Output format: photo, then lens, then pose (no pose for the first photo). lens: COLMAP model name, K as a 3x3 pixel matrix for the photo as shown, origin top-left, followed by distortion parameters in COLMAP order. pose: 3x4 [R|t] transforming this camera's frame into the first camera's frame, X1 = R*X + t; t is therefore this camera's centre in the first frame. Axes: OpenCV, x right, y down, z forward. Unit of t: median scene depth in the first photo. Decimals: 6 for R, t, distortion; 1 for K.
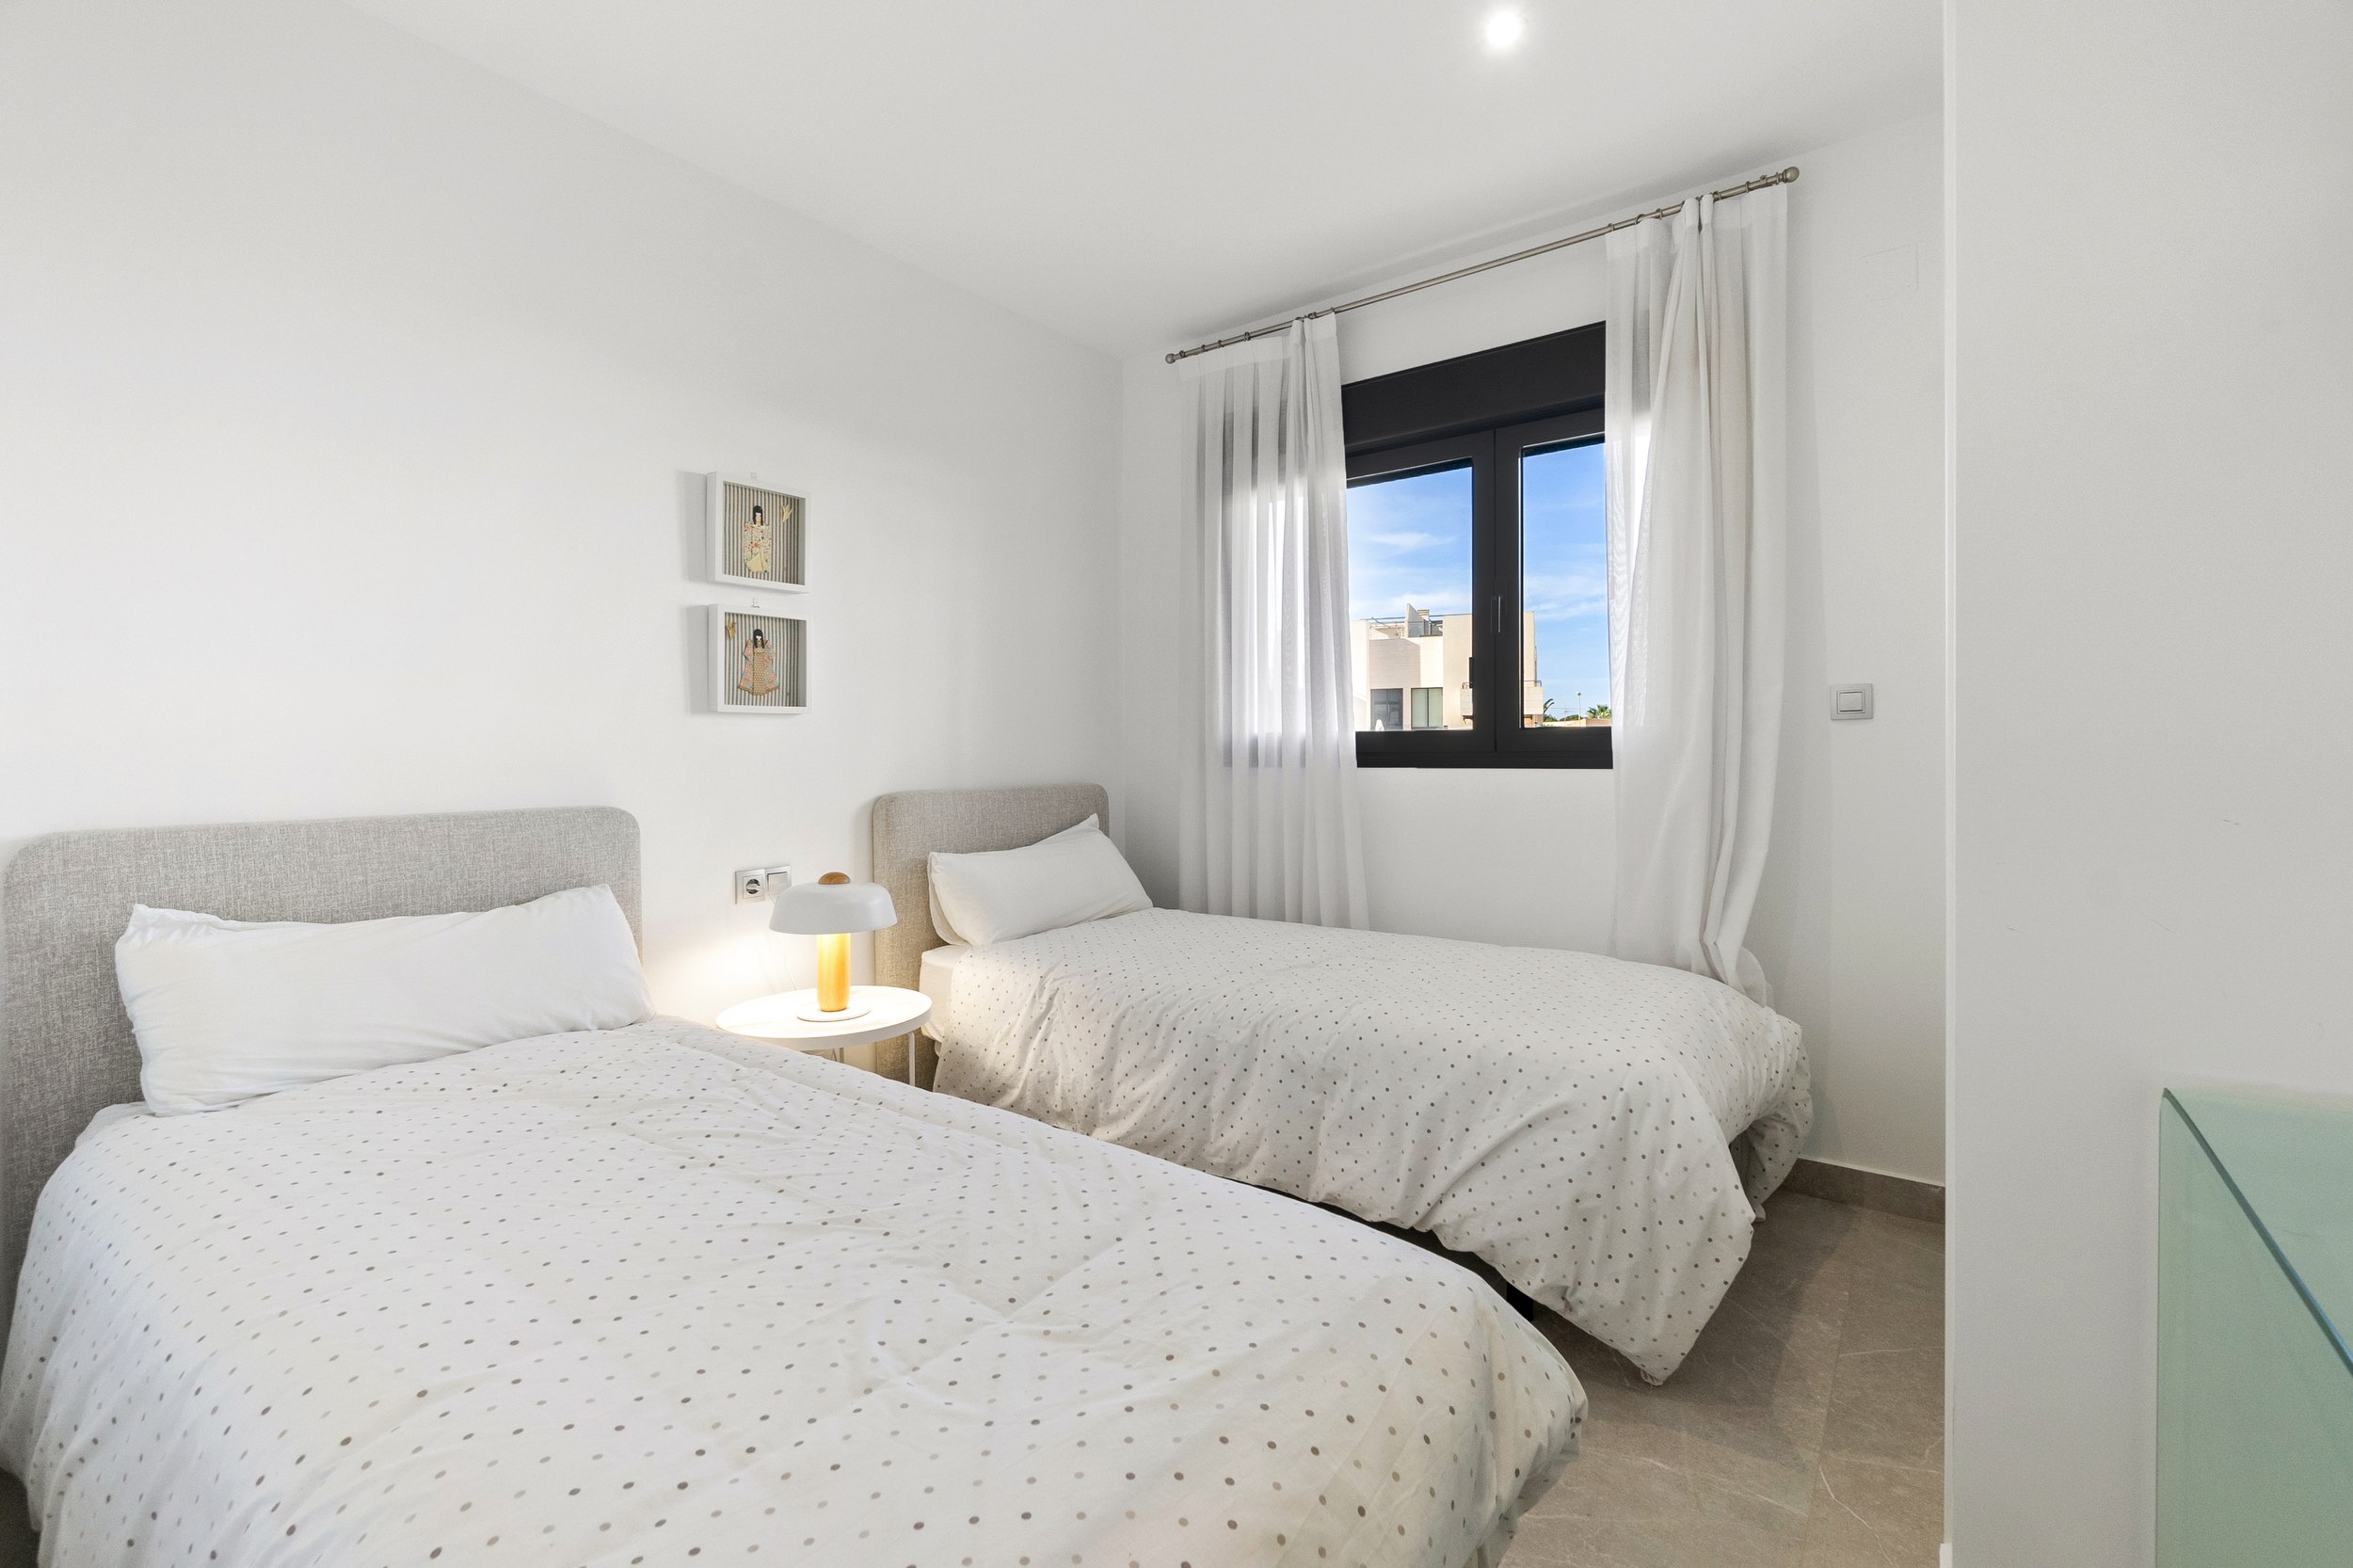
lens RADIAL K [[1017.0, 0, 1170.0], [0, 1017.0, 756.5], [0, 0, 1]] dist [-0.002742, -0.000152]
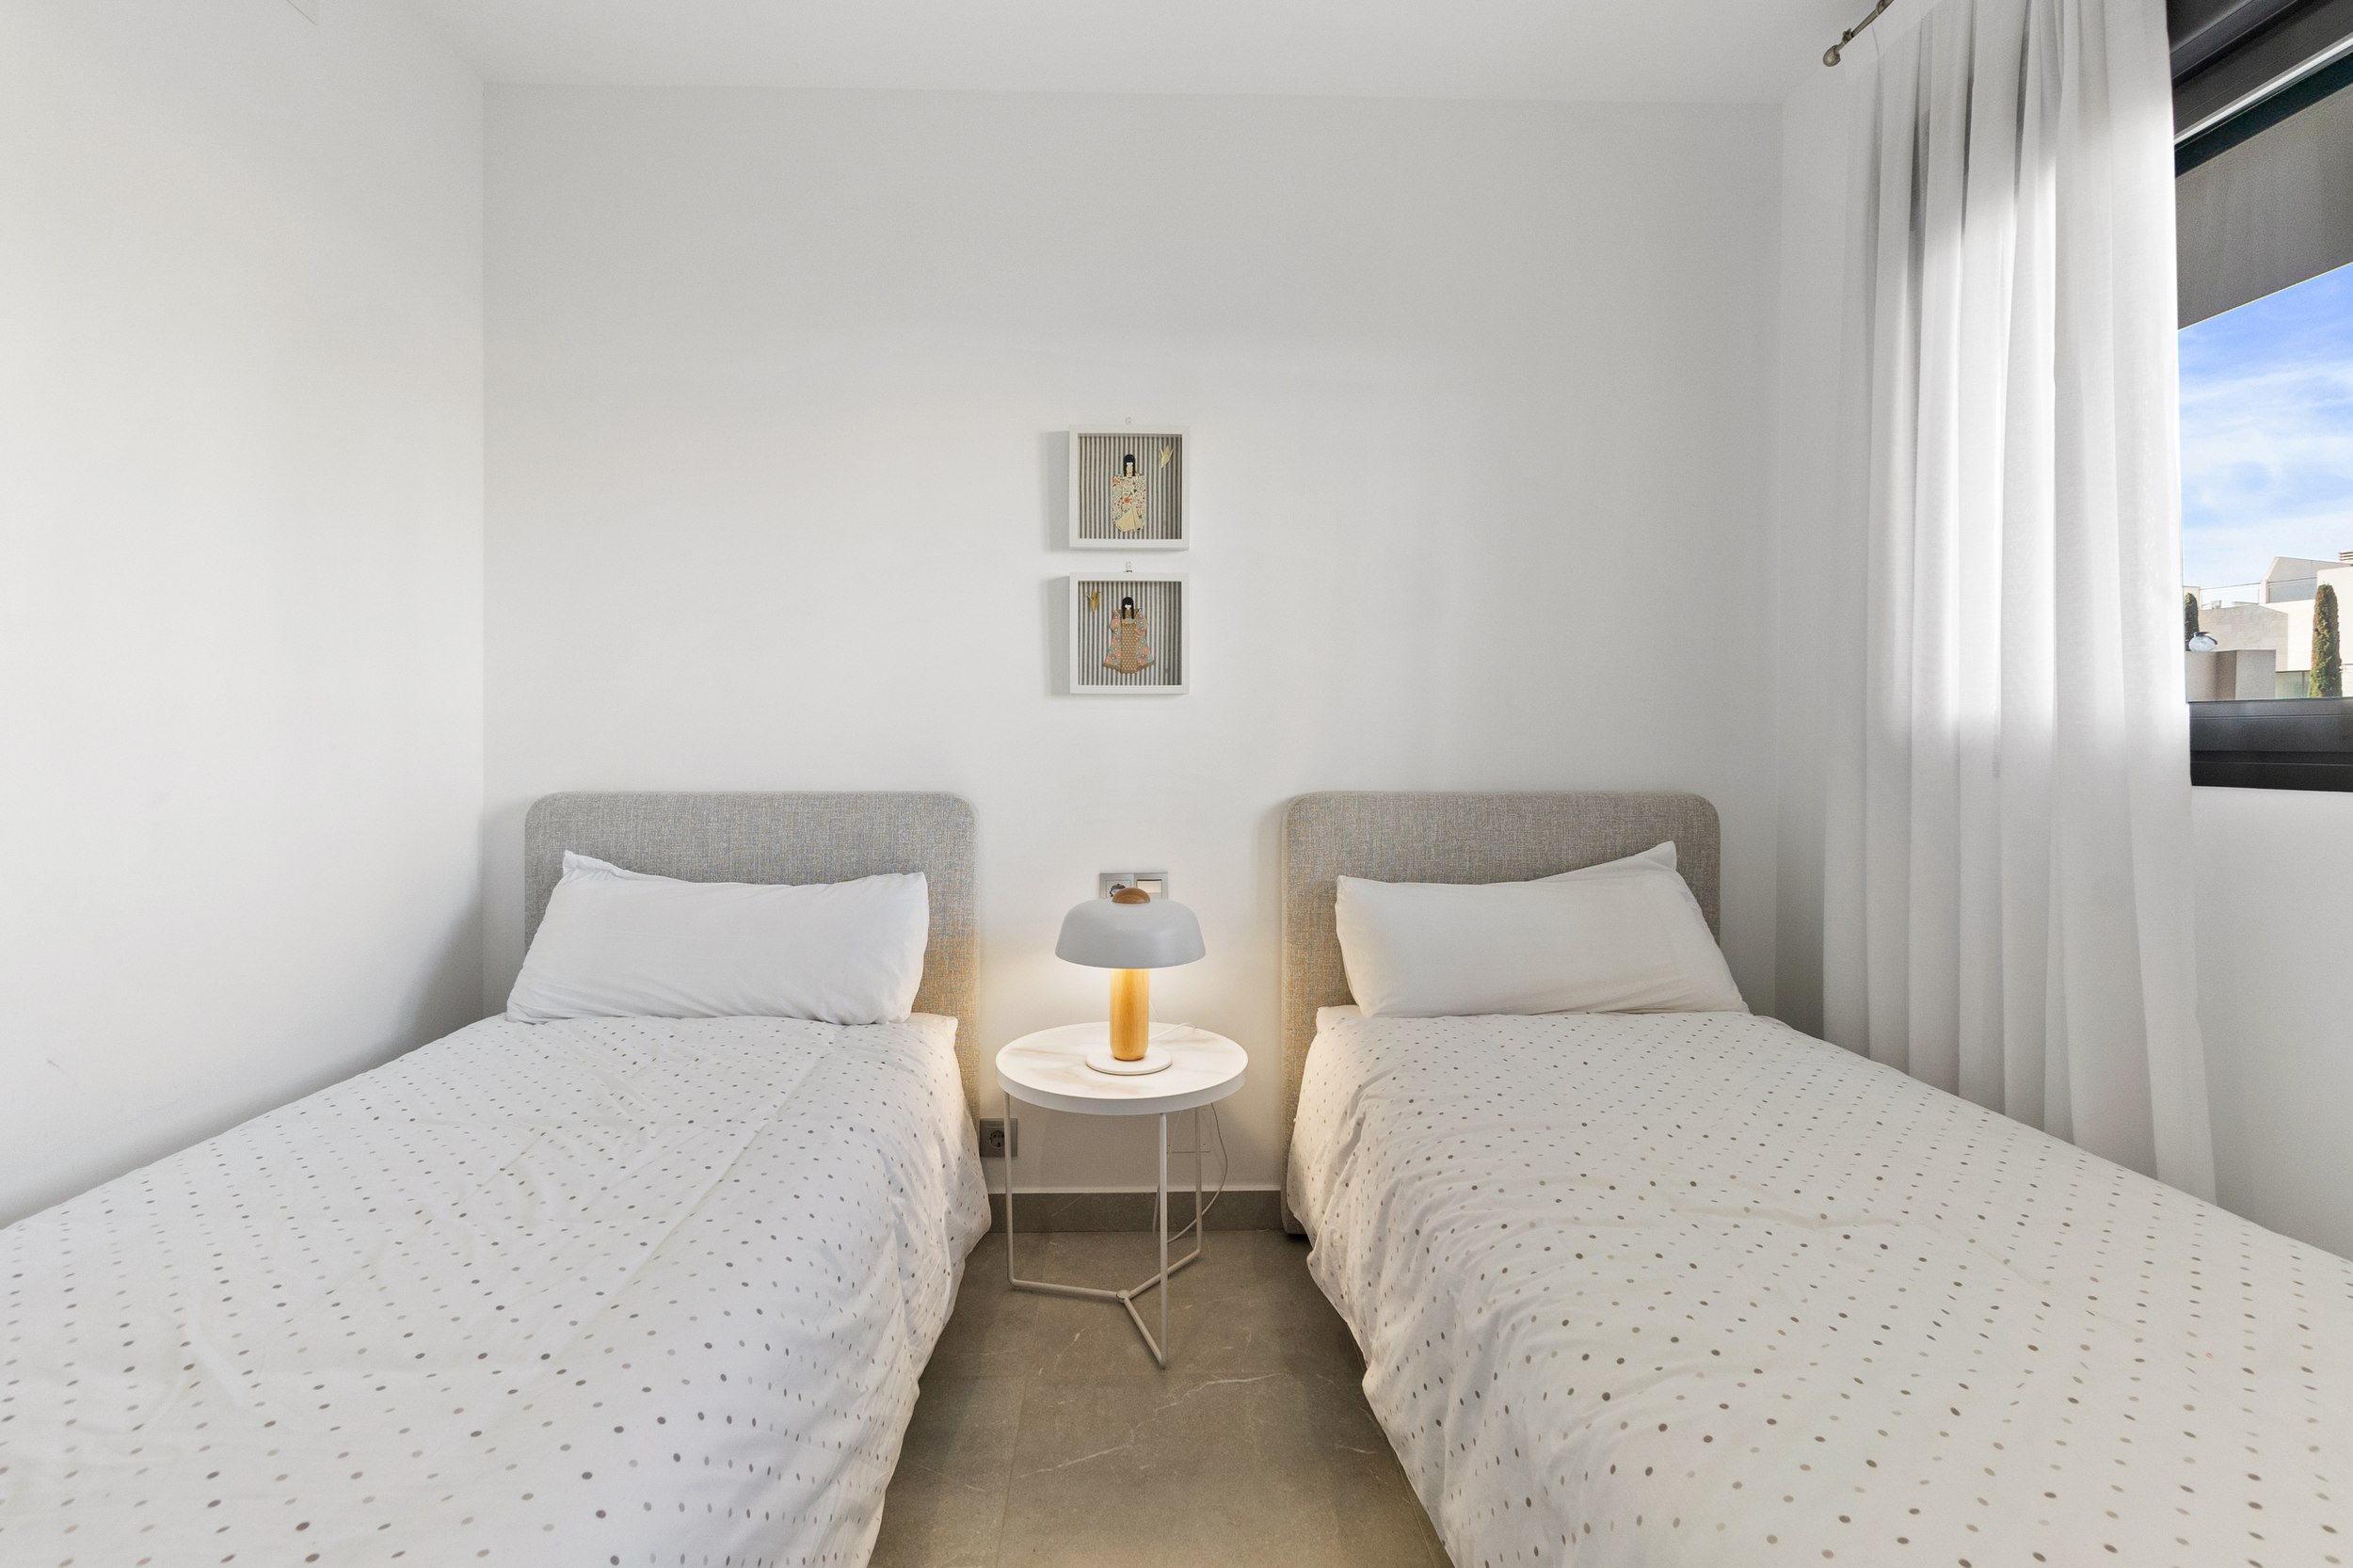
lens RADIAL K [[1034.0, 0, 1173.5], [0, 1034.0, 745.0], [0, 0, 1]] dist [-0.001890, 0.000065]
pose [[0.626515, 0.017461, -0.779213, 0.310244], [-0.013333, 0.999843, 0.011684, -0.009791], [0.779295, 0.003069, 0.626650, 0.479324]]
